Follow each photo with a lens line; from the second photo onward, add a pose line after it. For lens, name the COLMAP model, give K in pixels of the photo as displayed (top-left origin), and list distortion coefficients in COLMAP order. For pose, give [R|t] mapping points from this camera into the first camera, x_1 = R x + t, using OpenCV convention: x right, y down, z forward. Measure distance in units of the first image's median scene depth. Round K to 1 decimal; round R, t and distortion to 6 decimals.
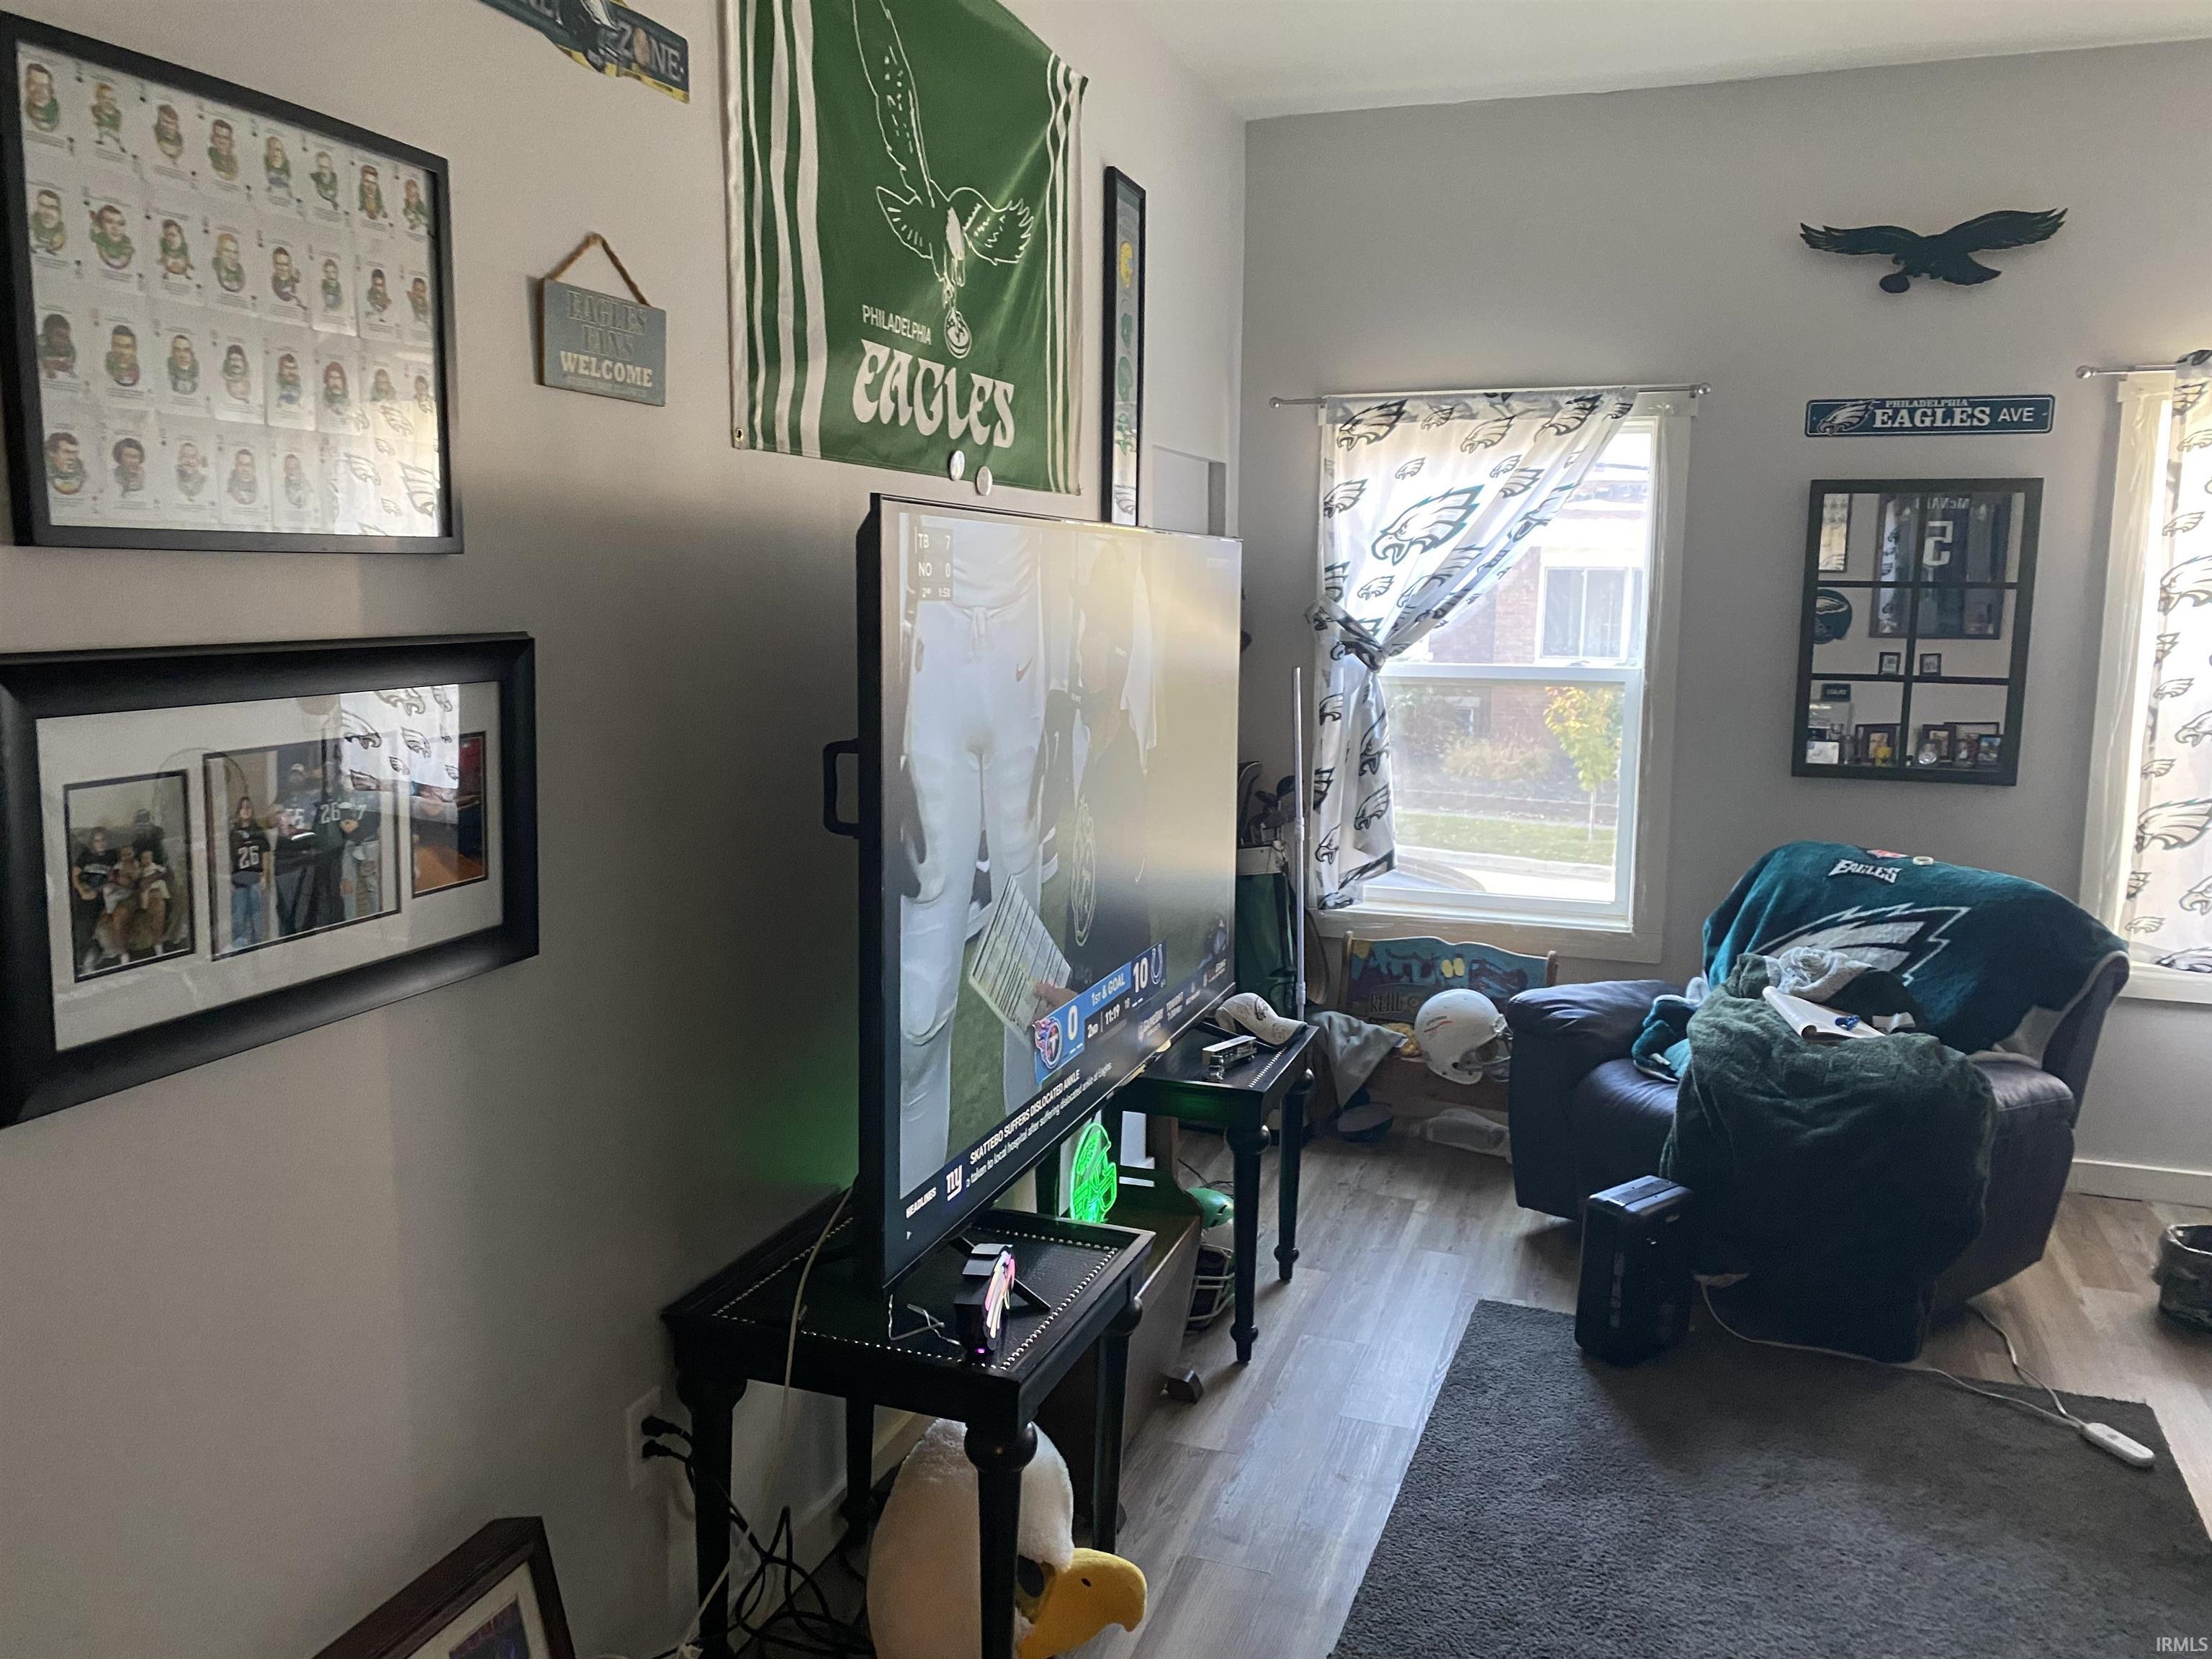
lens RADIAL K [[1678.5, 0, 1106.0], [0, 1678.5, 829.5], [0, 0, 1]] dist [0.021439, -0.013207]
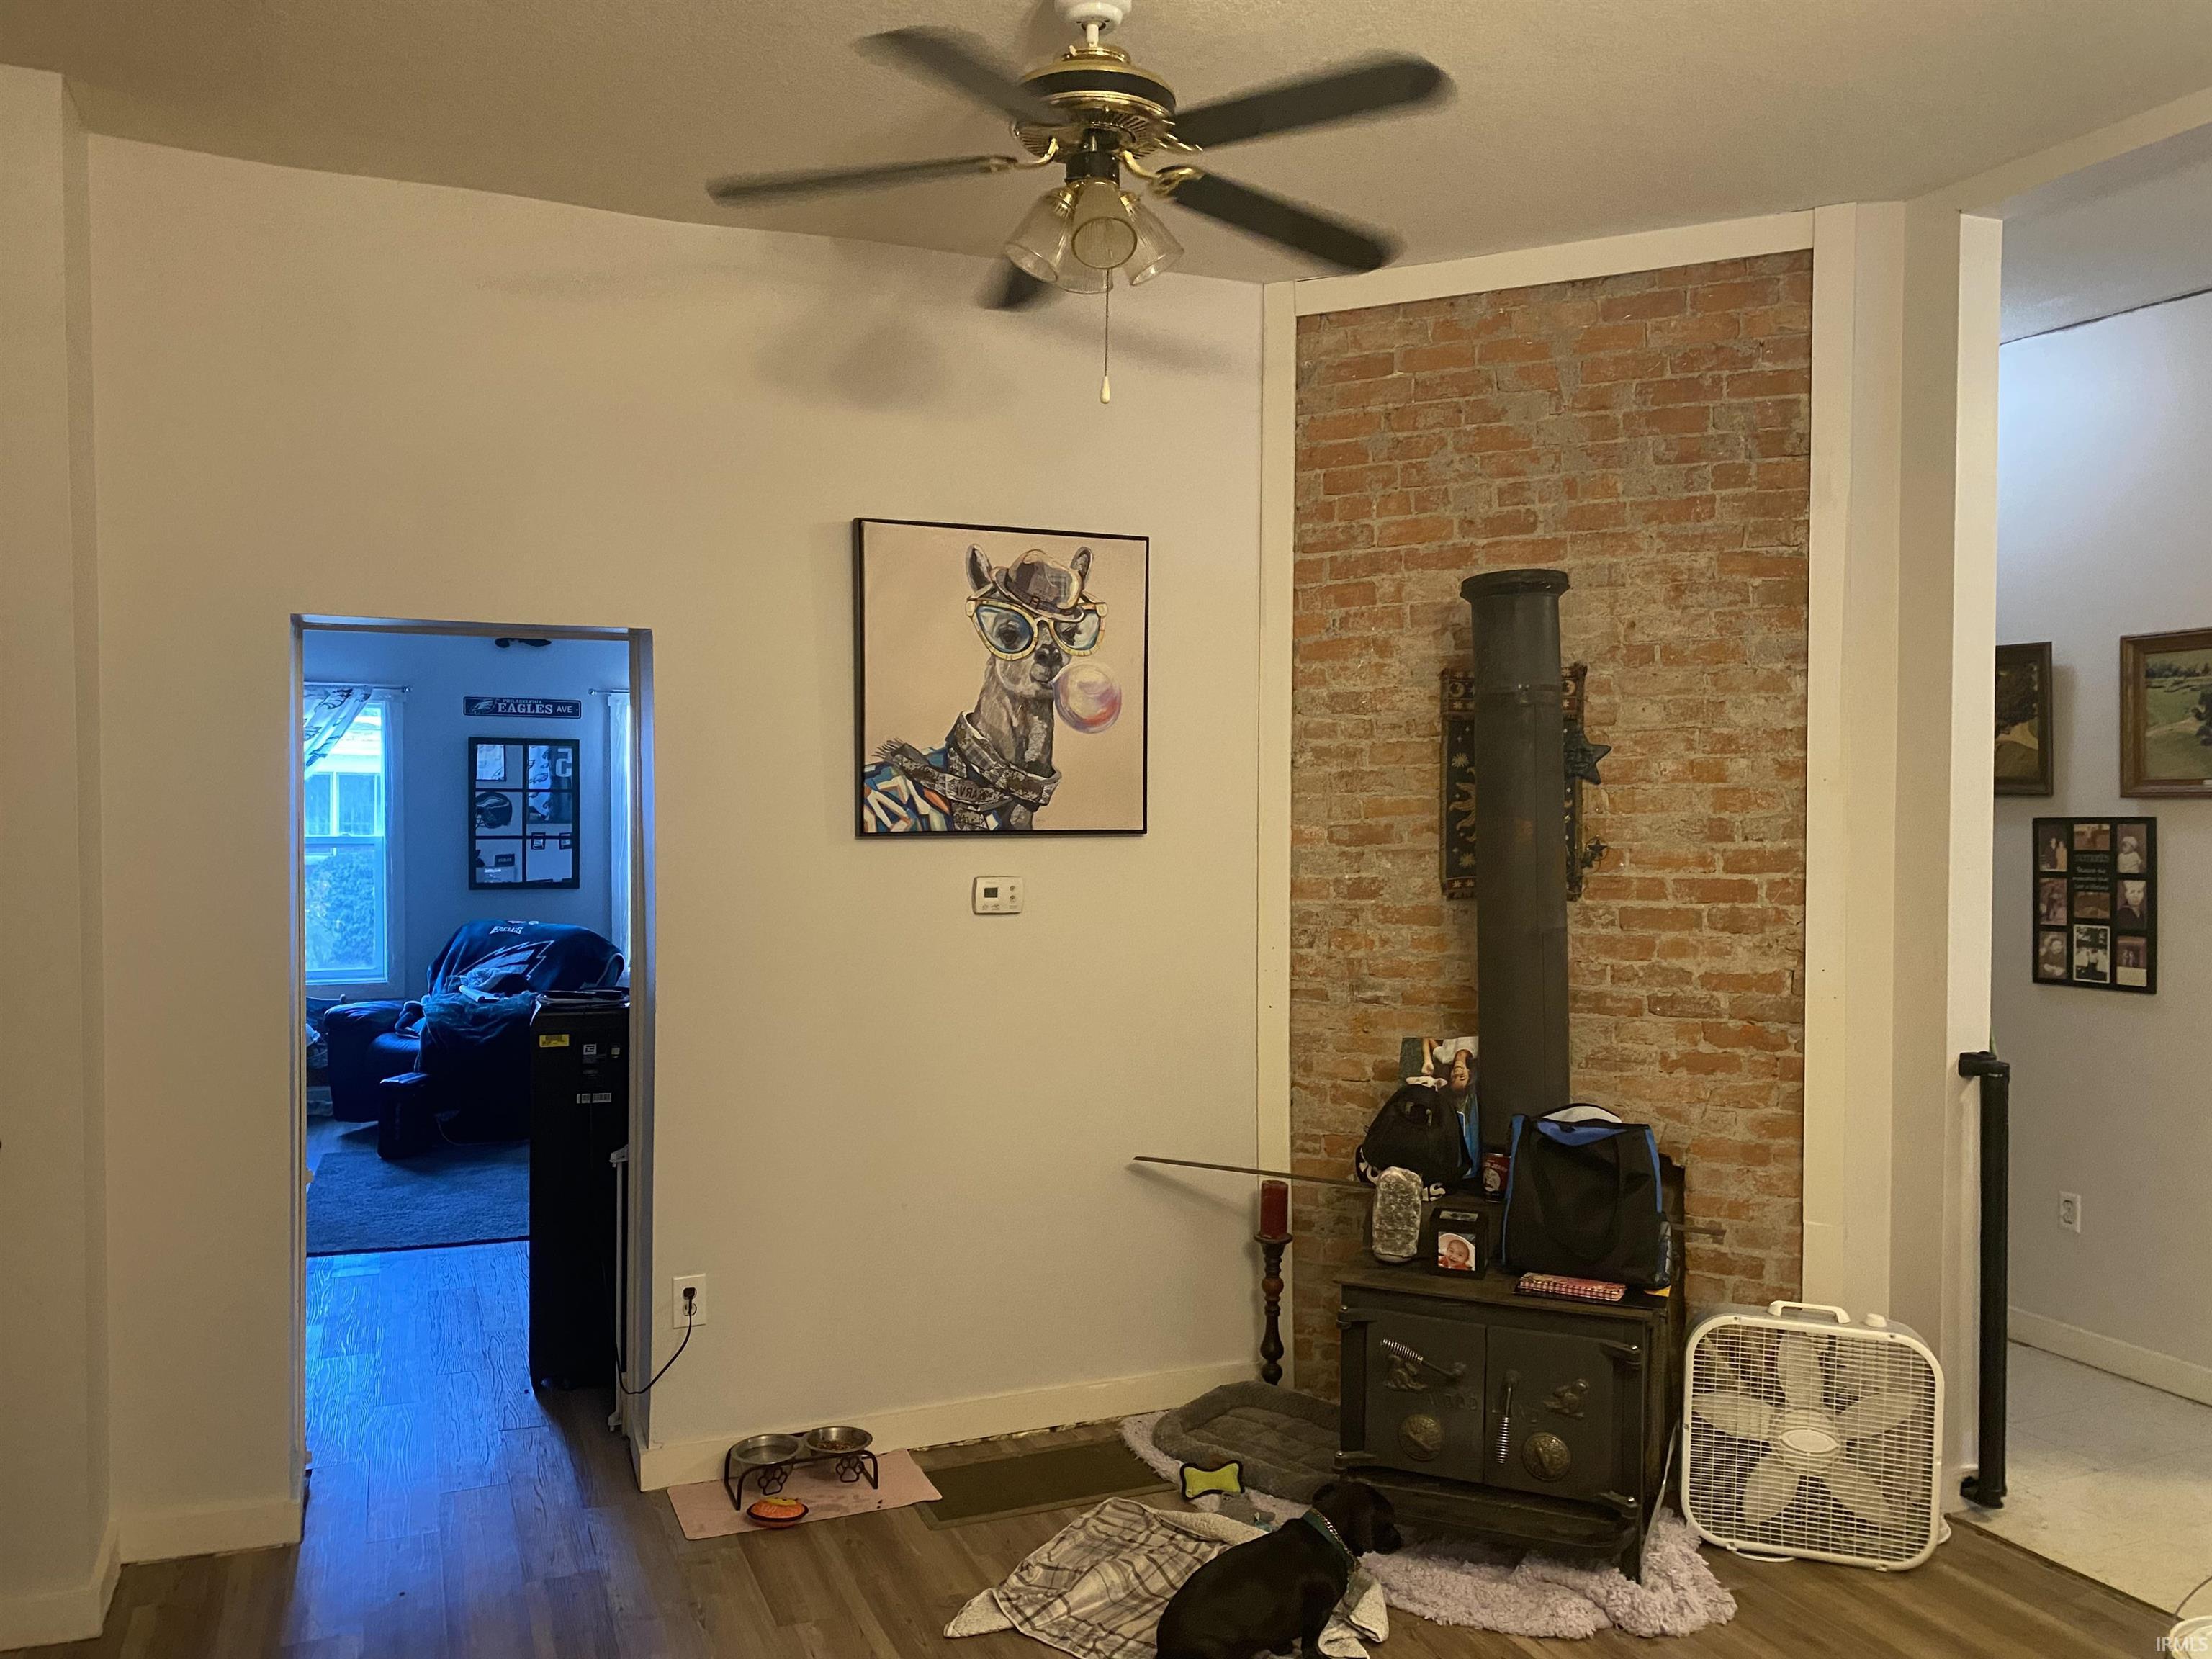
lens RADIAL K [[1678.5, 0, 1106.0], [0, 1678.5, 829.5], [0, 0, 1]] dist [0.021439, -0.013207]
pose [[0.741138, -0.016424, 0.671152, -0.360266], [0.097425, 0.991749, -0.083316, 0.139147], [-0.664246, 0.127135, 0.736623, -0.954305]]
